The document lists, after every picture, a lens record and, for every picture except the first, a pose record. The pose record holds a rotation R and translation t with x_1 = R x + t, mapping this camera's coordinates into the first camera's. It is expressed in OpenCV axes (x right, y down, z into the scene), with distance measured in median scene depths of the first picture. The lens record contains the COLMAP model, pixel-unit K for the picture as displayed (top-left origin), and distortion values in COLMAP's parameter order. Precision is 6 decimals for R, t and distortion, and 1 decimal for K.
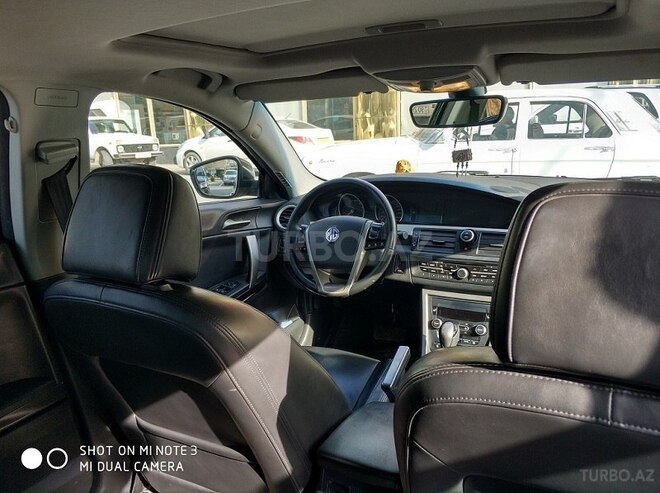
lens RADIAL K [[511.6, 0, 330.0], [0, 511.6, 246.5], [0, 0, 1]] dist [0.057784, -0.002831]
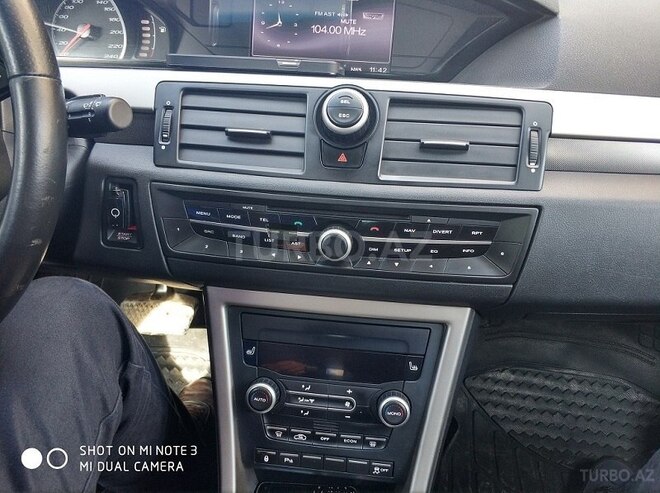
lens RADIAL K [[511.6, 0, 330.0], [0, 511.6, 246.5], [0, 0, 1]] dist [0.057784, -0.002831]
pose [[0.930921, -0.121561, 0.344396, 0.088924], [0.017590, 0.956811, 0.290177, -0.018747], [-0.364796, -0.264074, 0.892854, 0.429287]]
